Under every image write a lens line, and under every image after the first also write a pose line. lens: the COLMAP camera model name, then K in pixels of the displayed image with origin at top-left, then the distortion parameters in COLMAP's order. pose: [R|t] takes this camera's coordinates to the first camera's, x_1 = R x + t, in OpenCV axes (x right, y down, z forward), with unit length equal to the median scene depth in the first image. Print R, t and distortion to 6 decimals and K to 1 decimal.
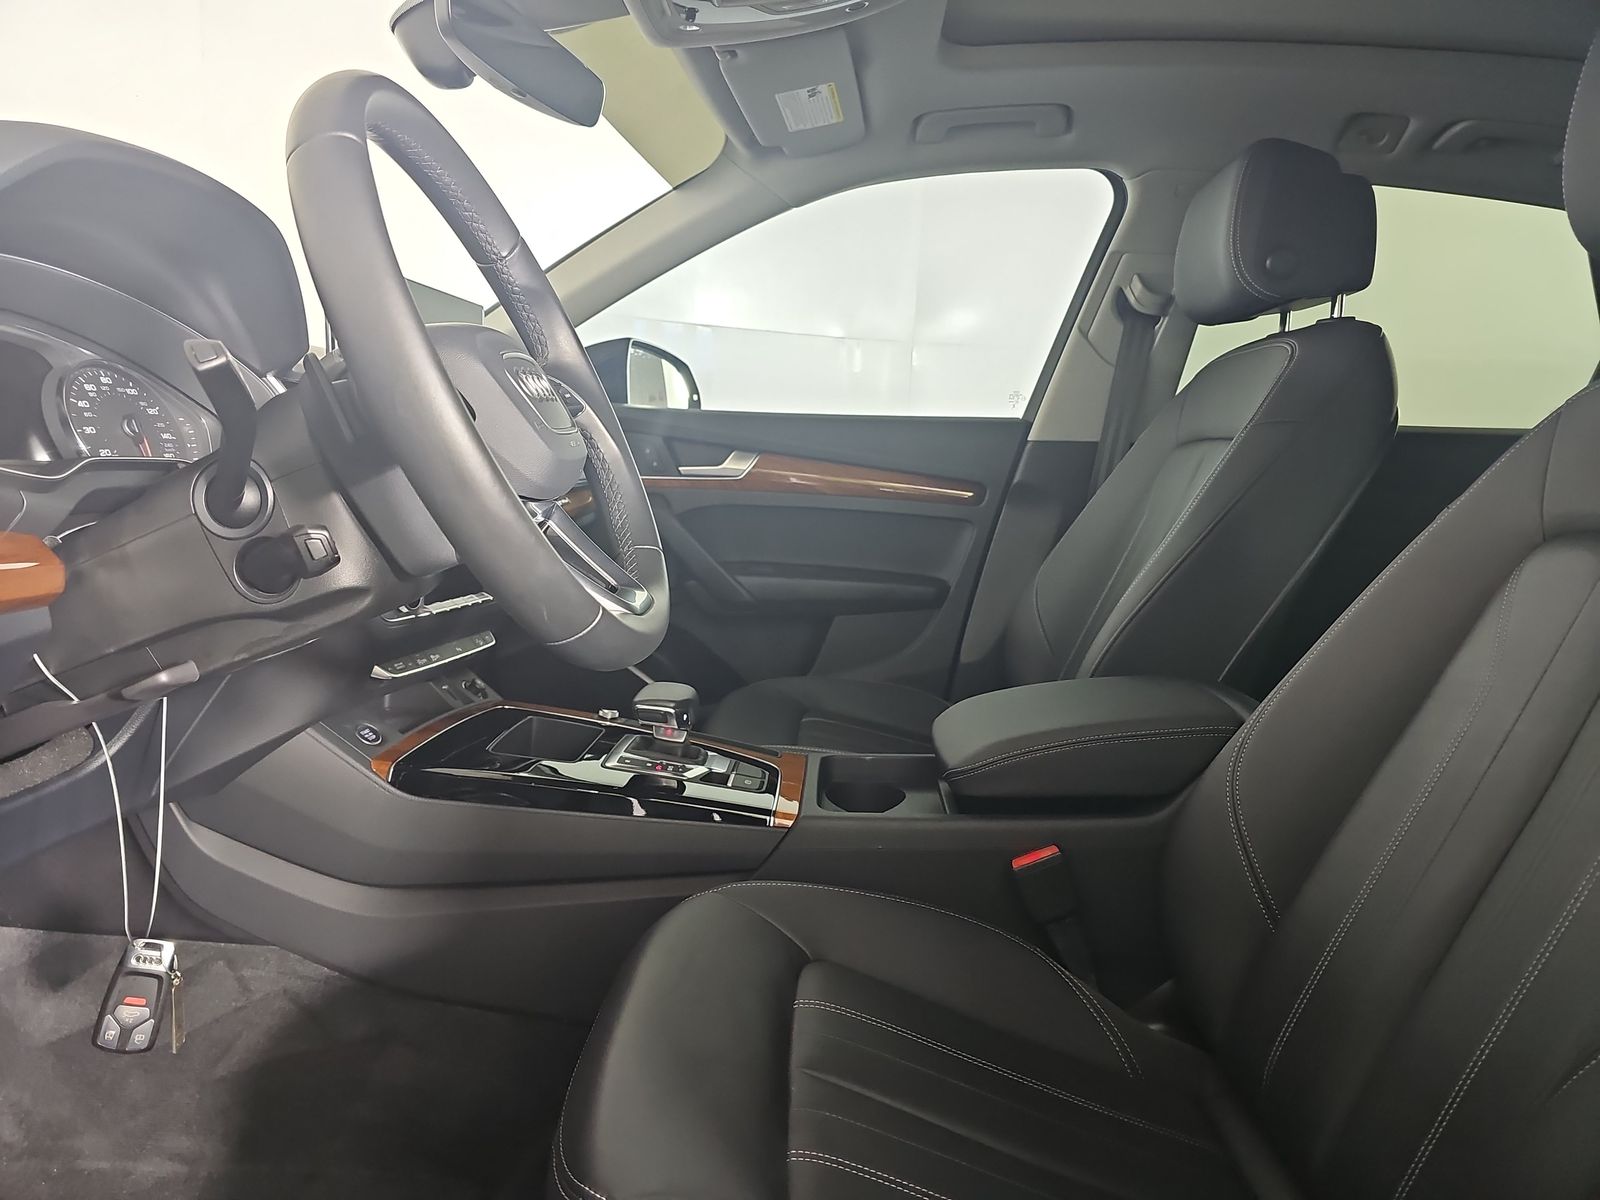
lens RADIAL K [[1039.0, 0, 800.0], [0, 1039.0, 600.0], [0, 0, 1]] dist [0.004990, -0.012124]
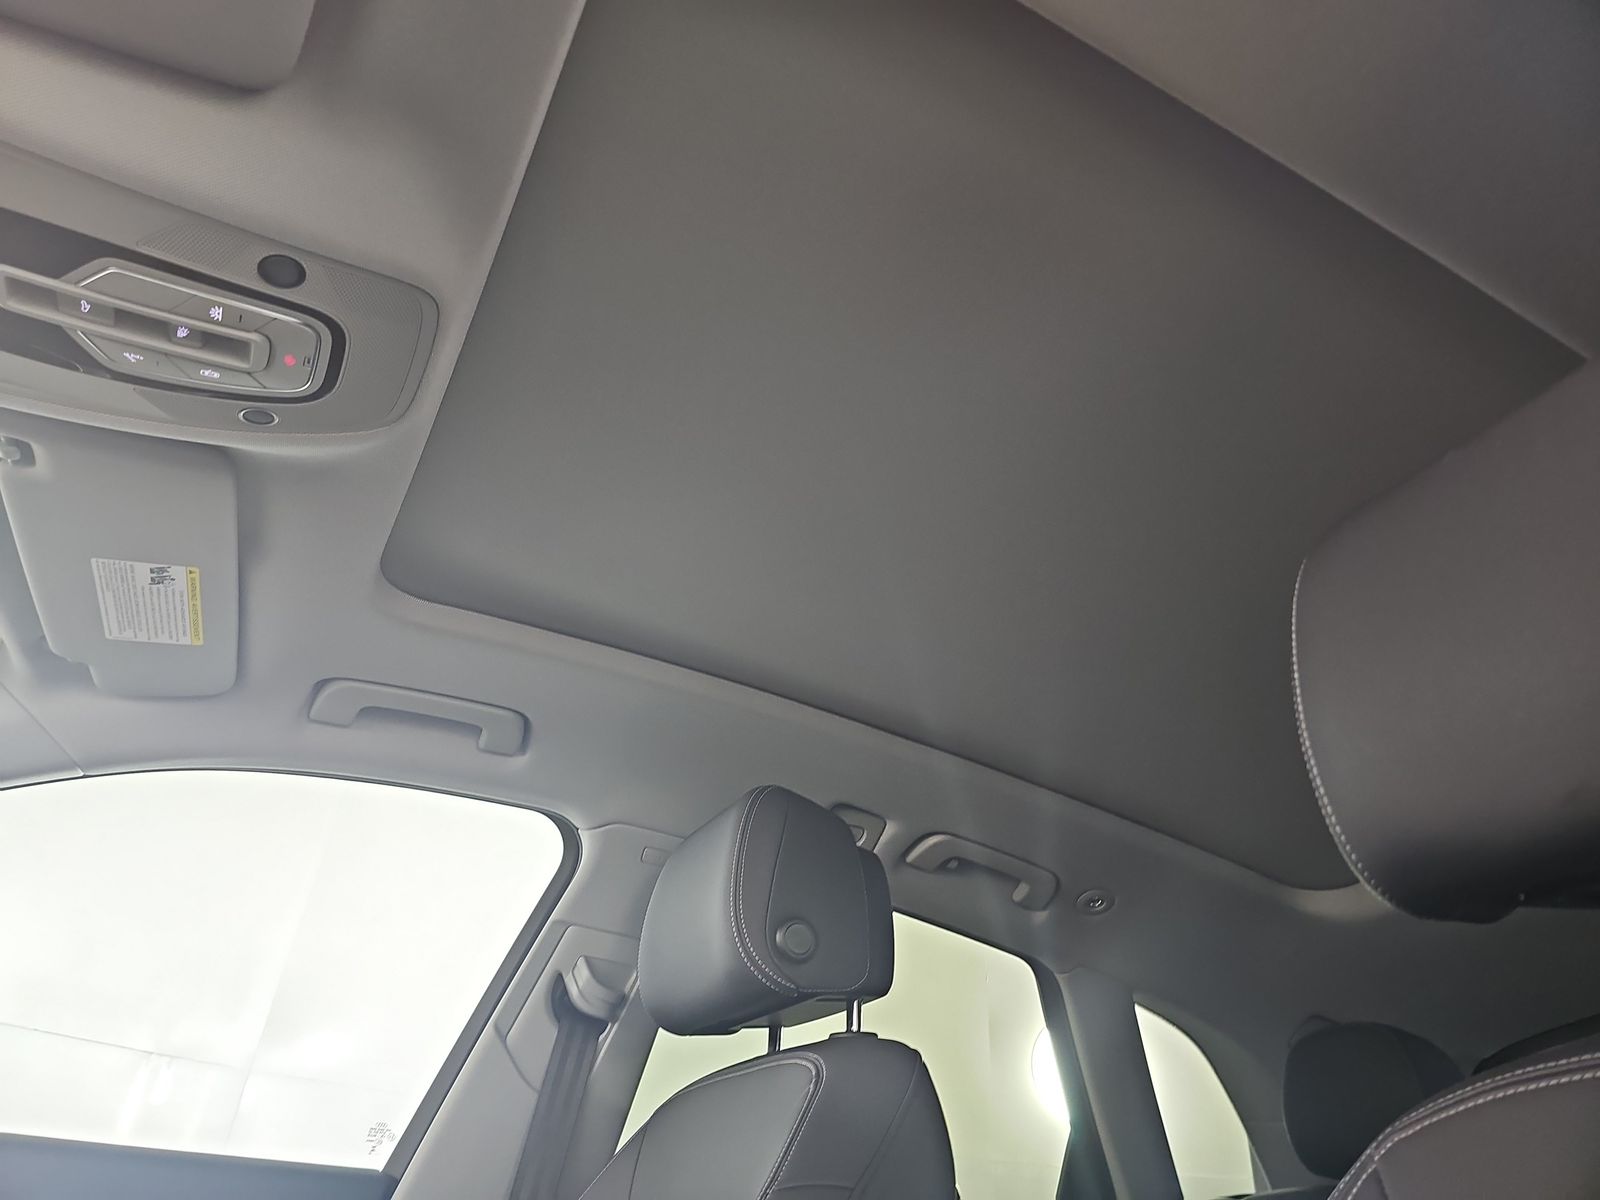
lens RADIAL K [[1039.0, 0, 800.0], [0, 1039.0, 600.0], [0, 0, 1]] dist [0.004990, -0.012124]
pose [[0.850393, 0.296685, 0.434523, 0.060691], [0.049451, 0.777132, -0.627392, -0.041695], [-0.523819, 0.555017, 0.646196, 0.310605]]
